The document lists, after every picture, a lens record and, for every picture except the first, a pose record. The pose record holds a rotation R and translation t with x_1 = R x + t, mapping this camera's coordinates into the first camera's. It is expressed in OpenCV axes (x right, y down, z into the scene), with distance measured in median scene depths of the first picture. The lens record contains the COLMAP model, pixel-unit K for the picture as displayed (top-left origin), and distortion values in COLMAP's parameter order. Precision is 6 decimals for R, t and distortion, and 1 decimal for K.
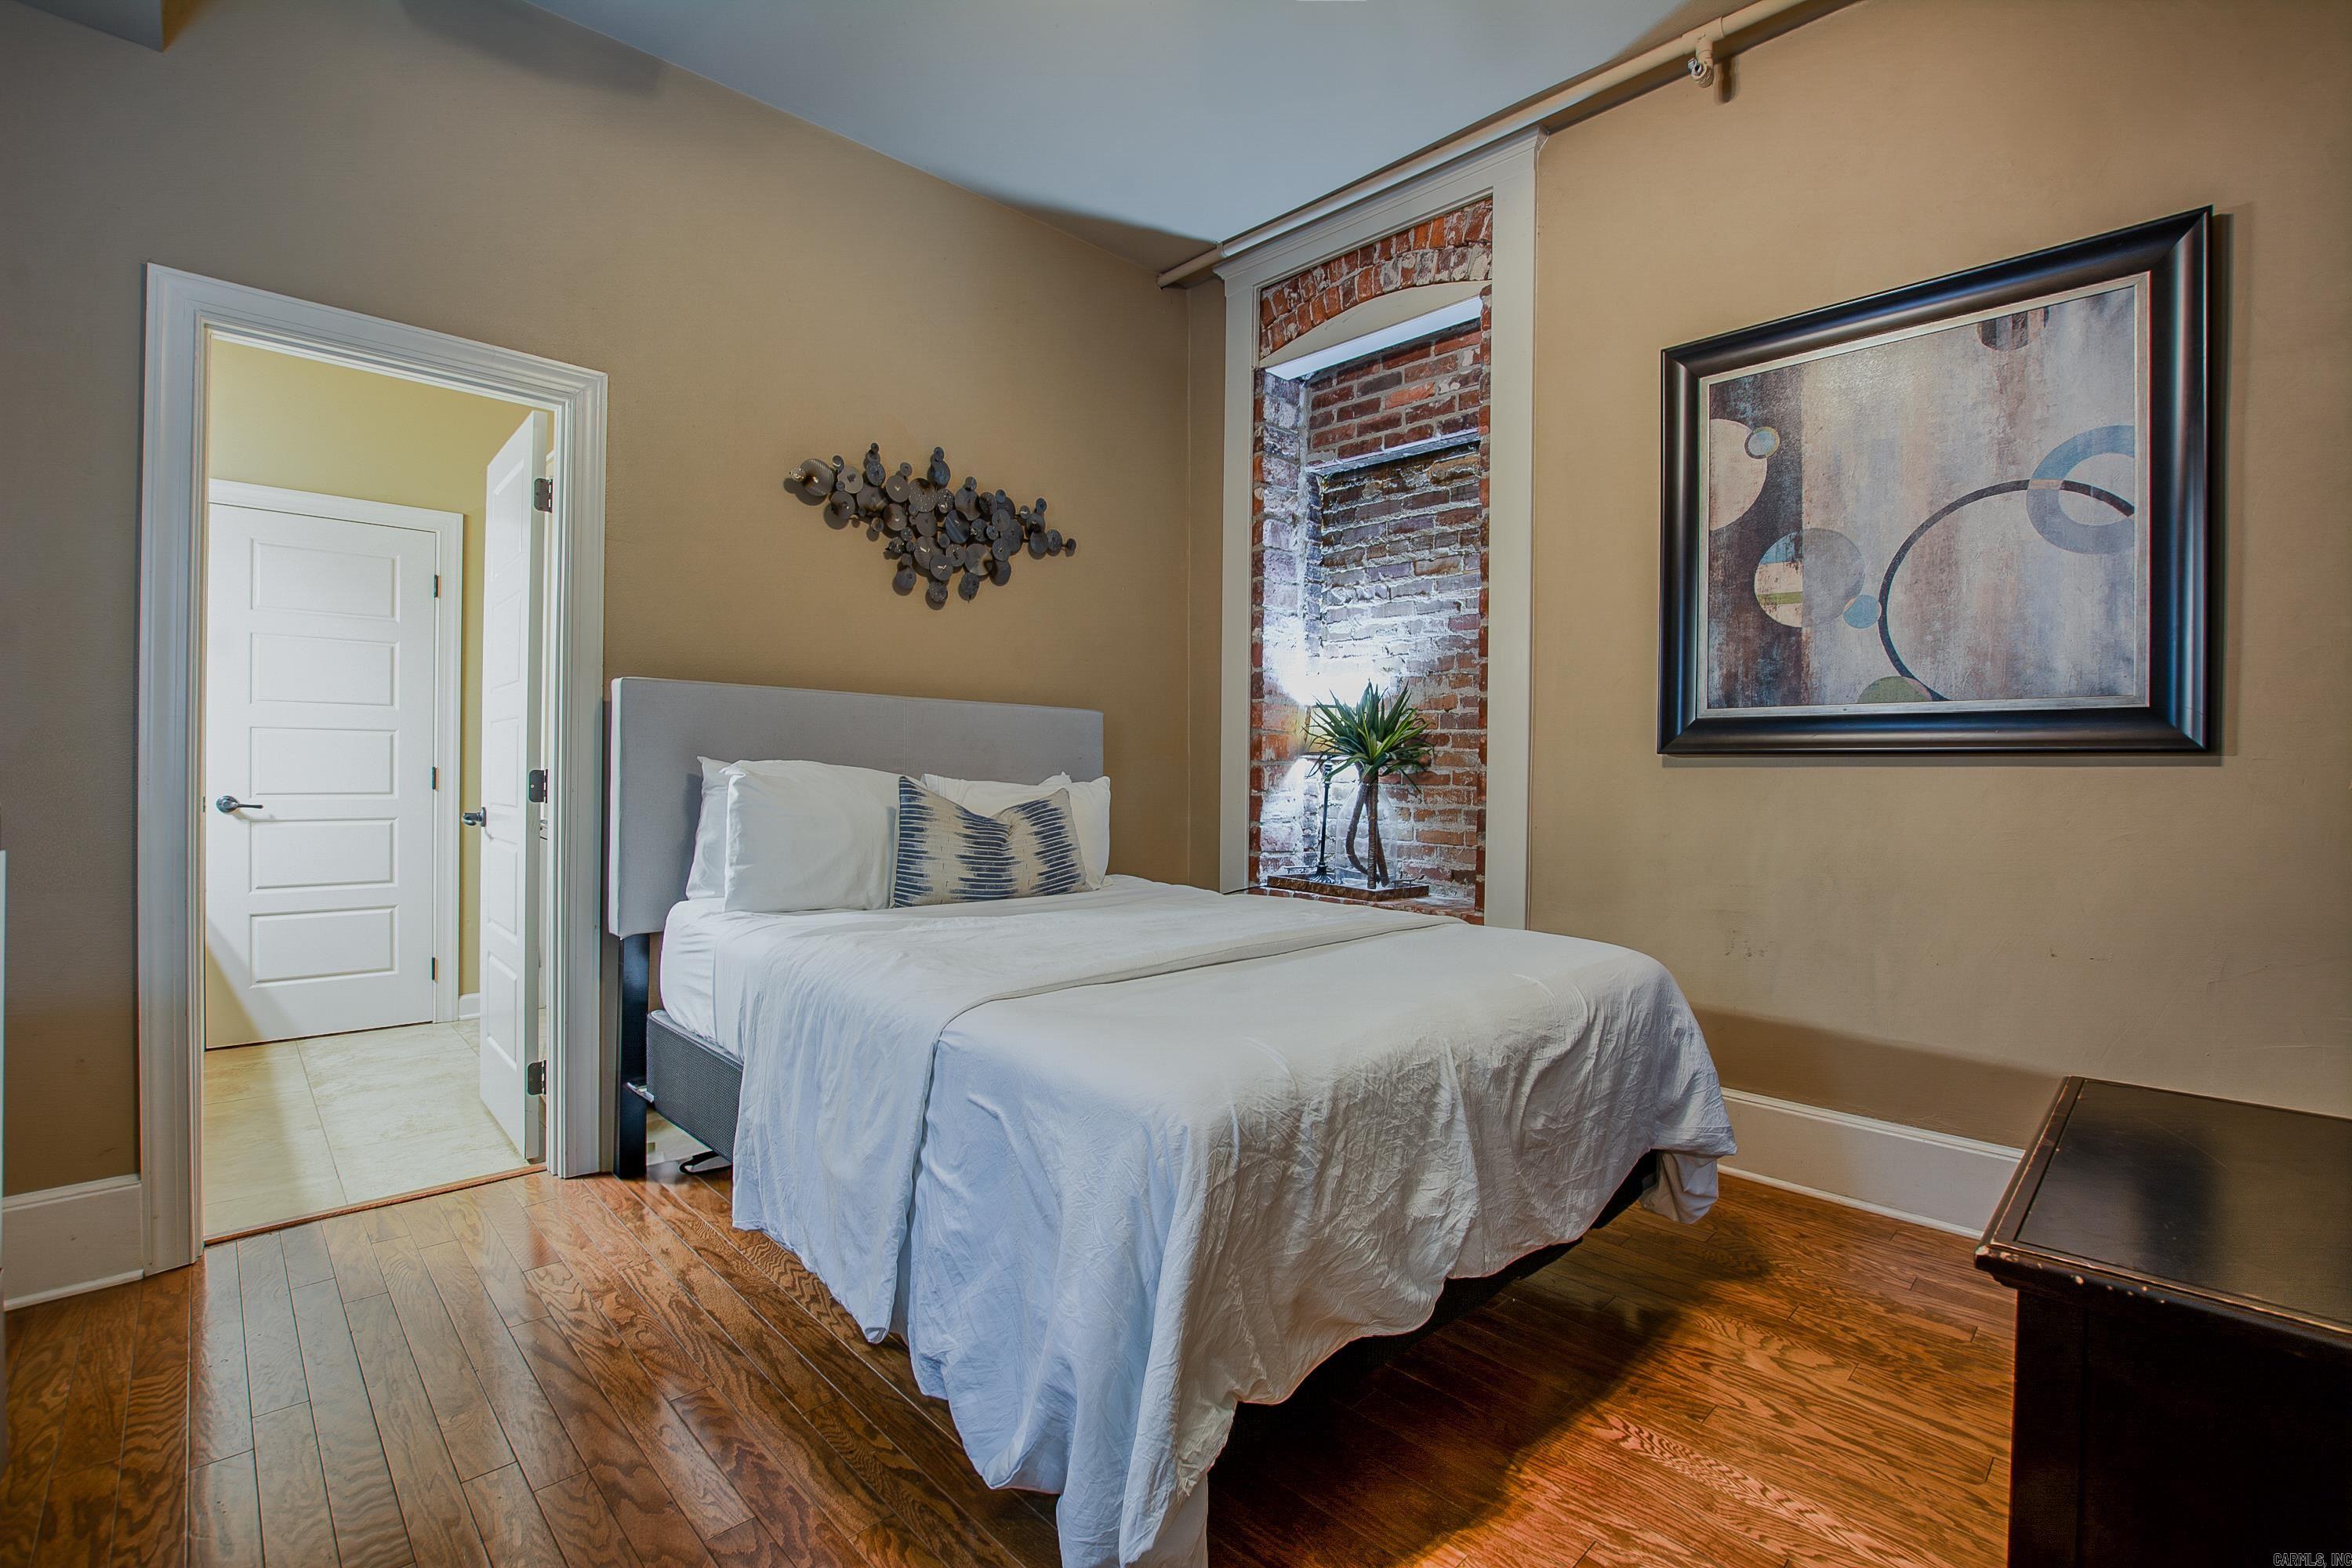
lens RADIAL K [[1032.2, 0, 1188.6], [0, 1032.2, 778.8], [0, 0, 1]] dist [-0.034489, 0.005127]
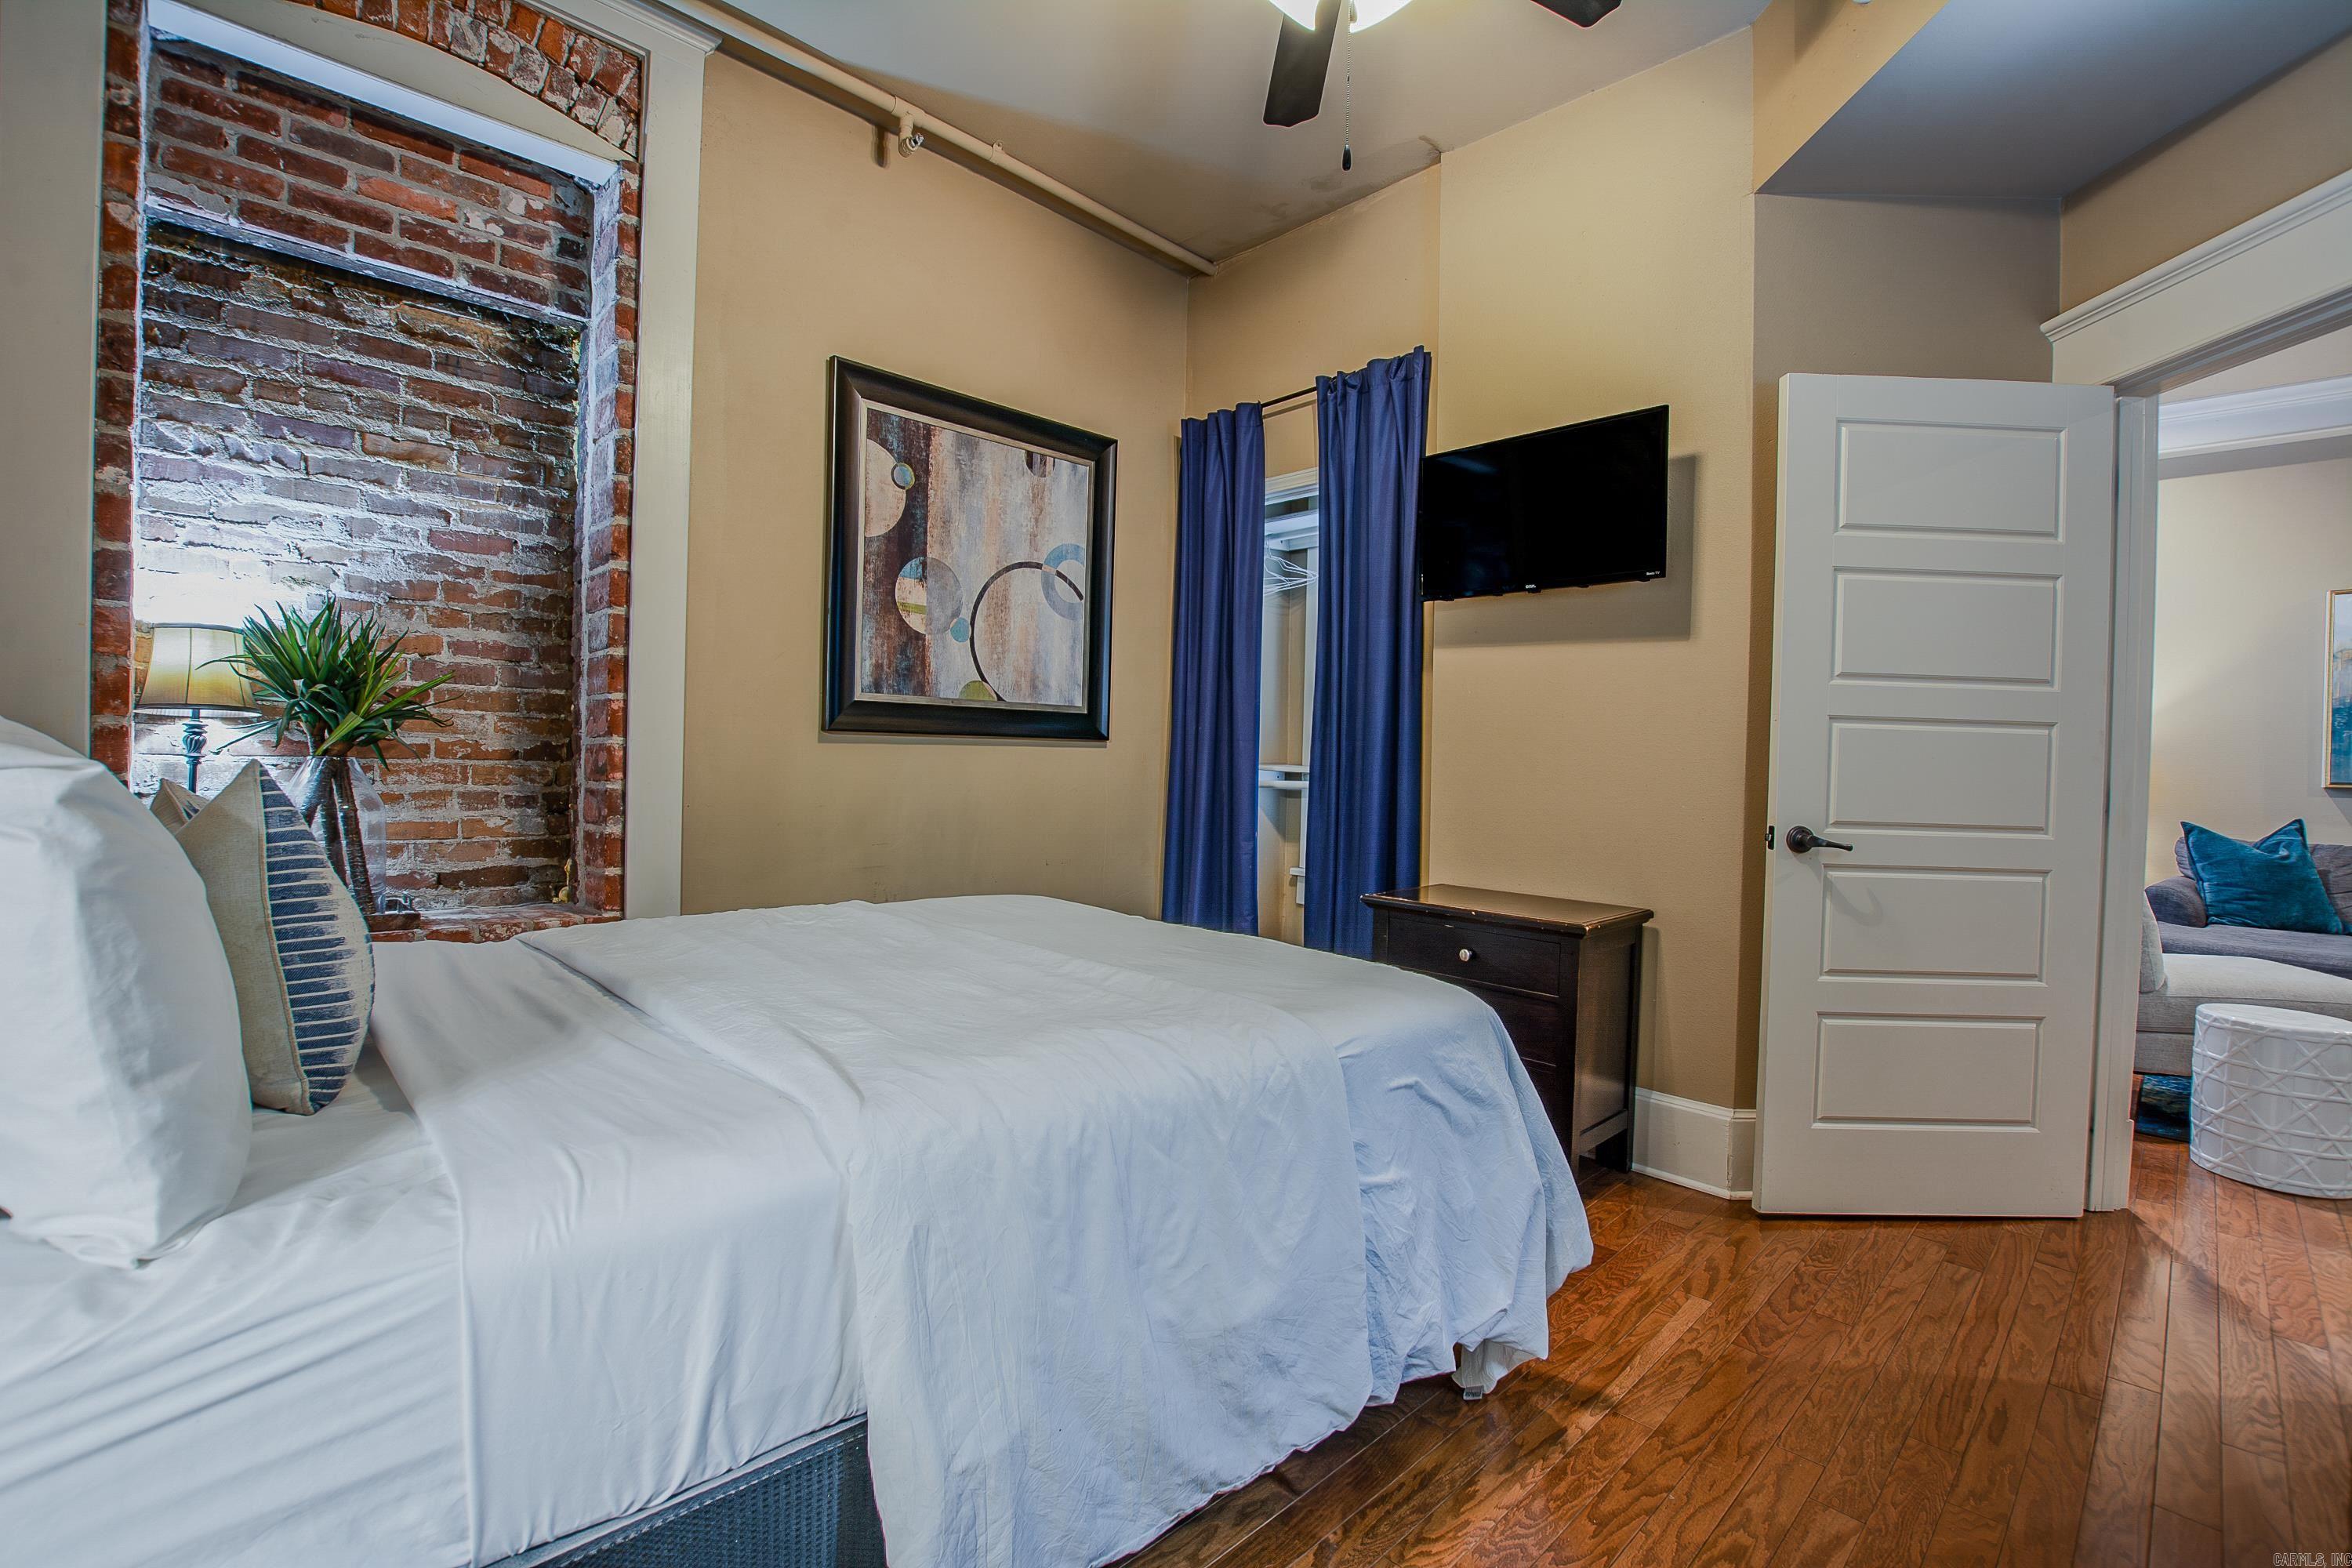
lens RADIAL K [[1032.2, 0, 1188.6], [0, 1032.2, 778.8], [0, 0, 1]] dist [-0.034489, 0.005127]
pose [[0.002159, -0.033371, 0.999441, -0.483959], [-0.014826, 0.999332, 0.033400, -0.011808], [-0.999888, -0.014890, 0.001663, 0.474020]]
